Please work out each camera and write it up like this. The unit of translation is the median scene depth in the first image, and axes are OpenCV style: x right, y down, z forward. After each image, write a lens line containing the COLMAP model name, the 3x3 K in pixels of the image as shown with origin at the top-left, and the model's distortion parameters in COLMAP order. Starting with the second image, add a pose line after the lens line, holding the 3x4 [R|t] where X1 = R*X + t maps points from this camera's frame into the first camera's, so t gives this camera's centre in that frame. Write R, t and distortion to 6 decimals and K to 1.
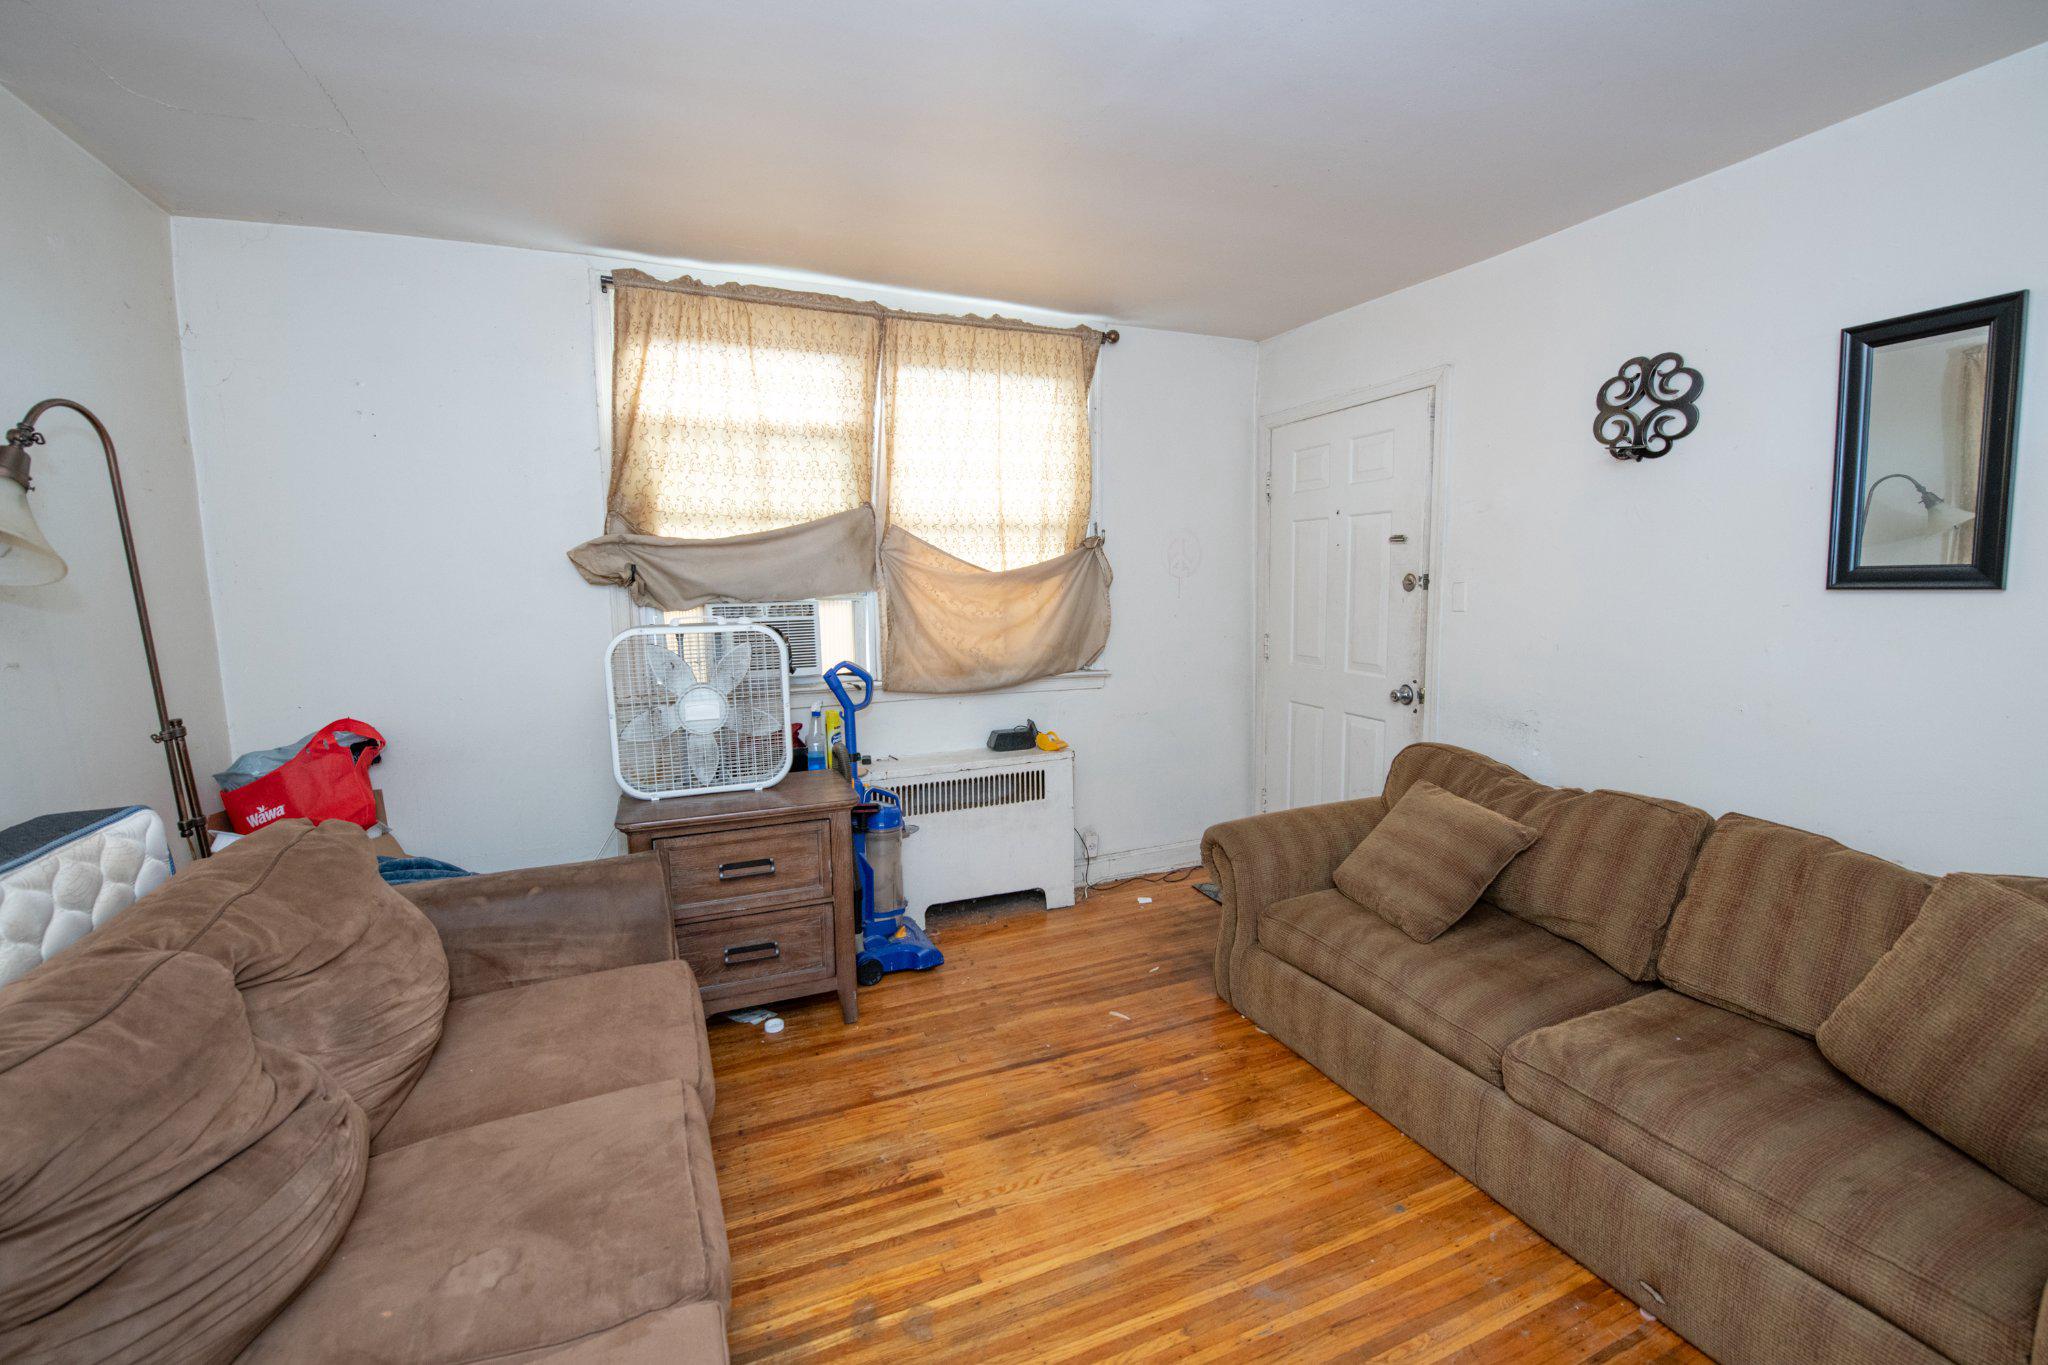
lens RADIAL K [[850.6, 0, 1022.1], [0, 850.6, 660.7], [0, 0, 1]] dist [-0.016268, -0.000912]
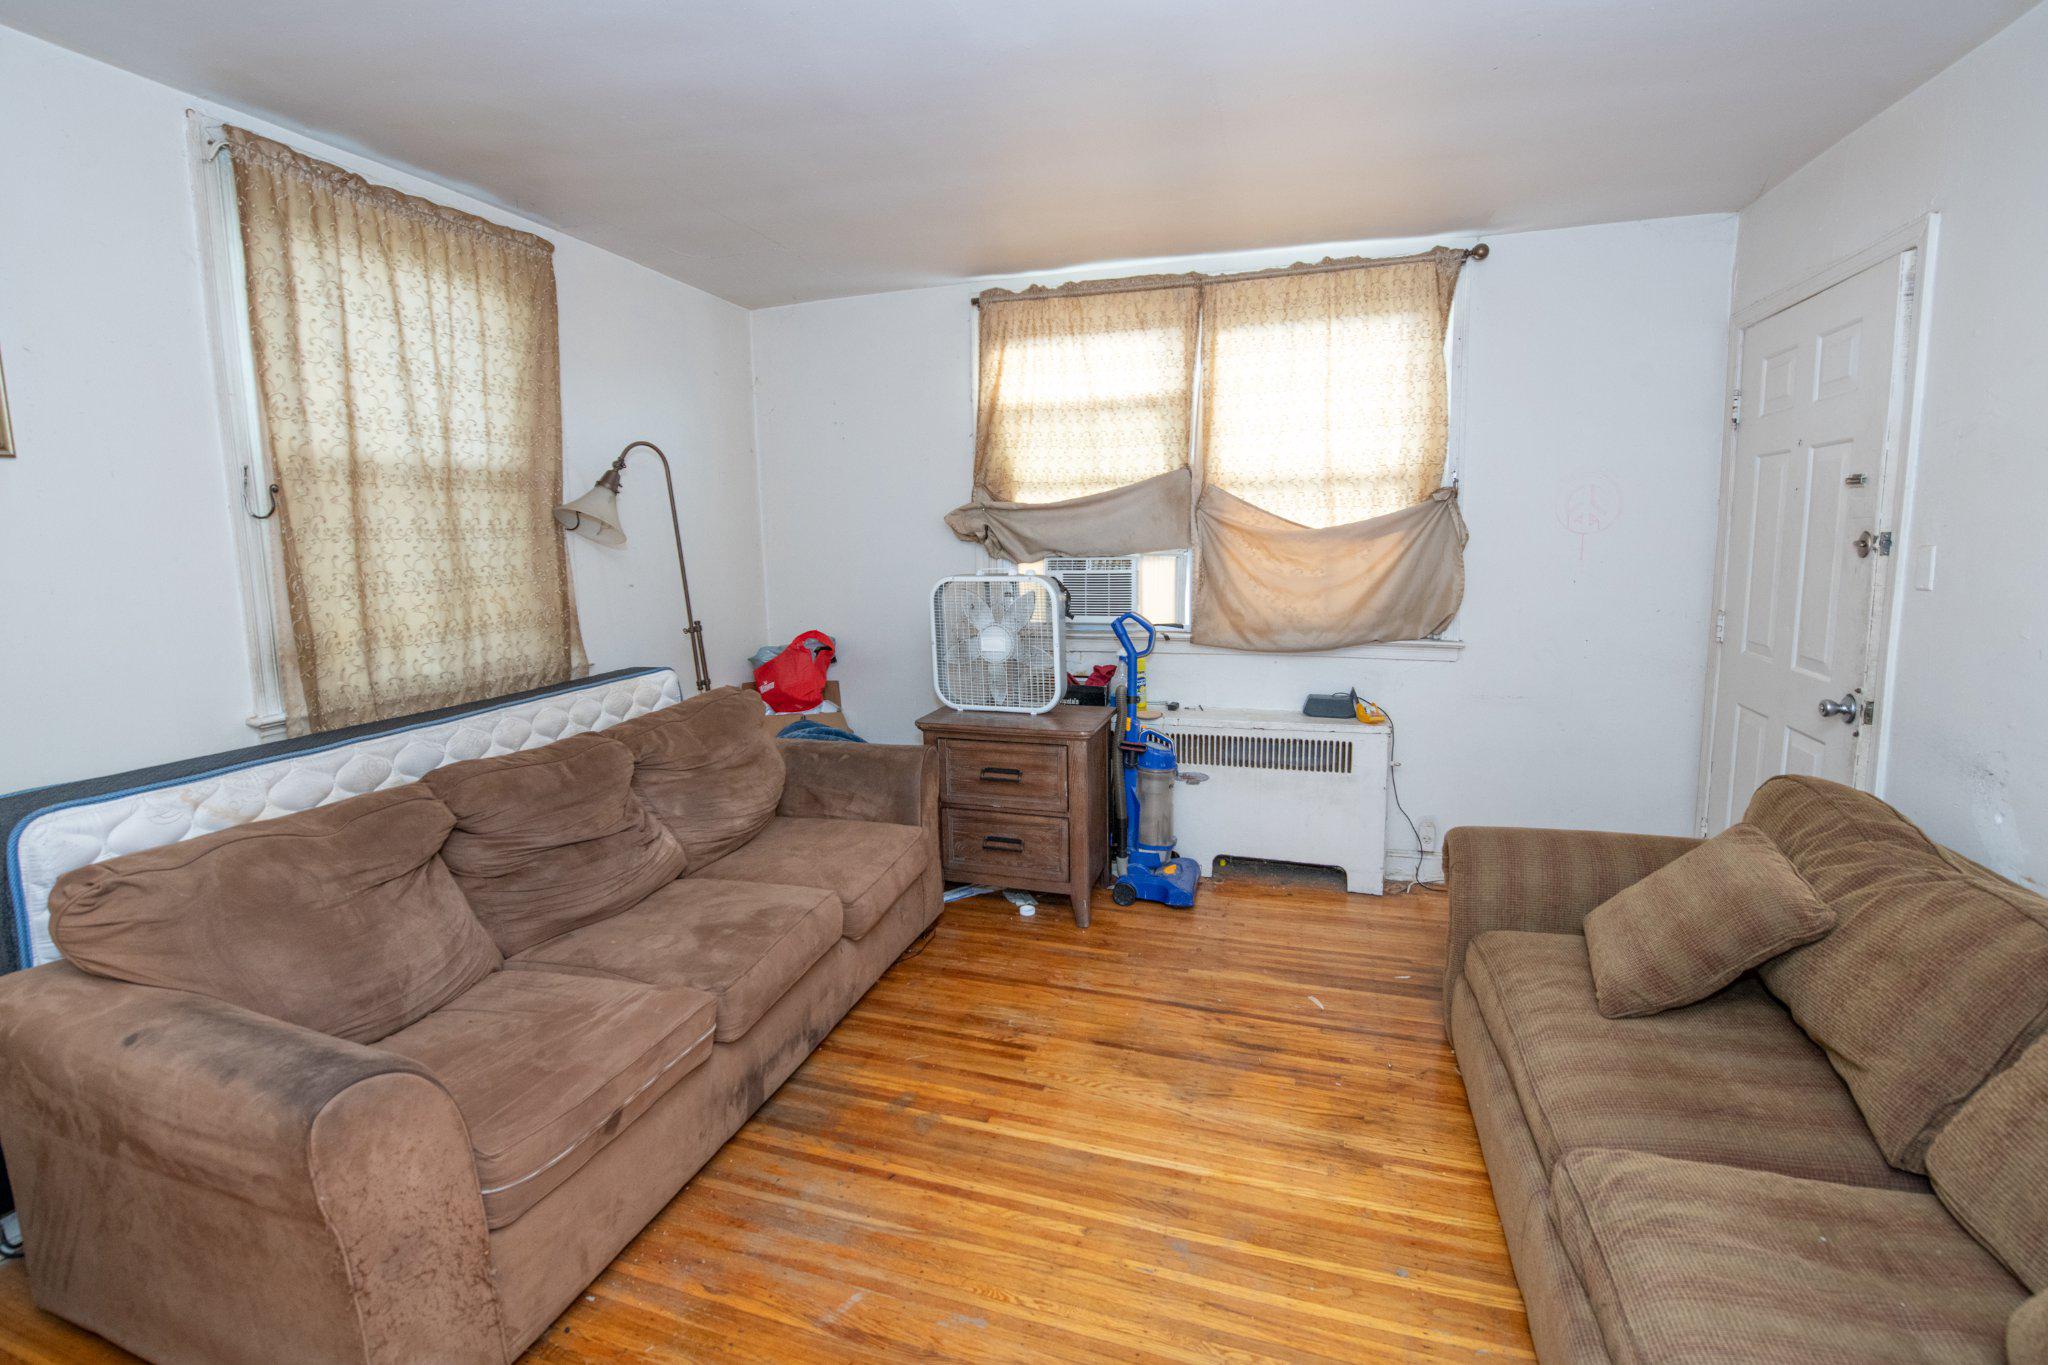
lens RADIAL K [[886.1, 0, 1022.6], [0, 886.1, 631.4], [0, 0, 1]] dist [-0.014560, -0.000399]
pose [[0.757139, 0.070923, -0.649392, 0.447277], [-0.056520, 0.997473, 0.043042, -0.016316], [0.650804, 0.004115, 0.759235, 0.036963]]
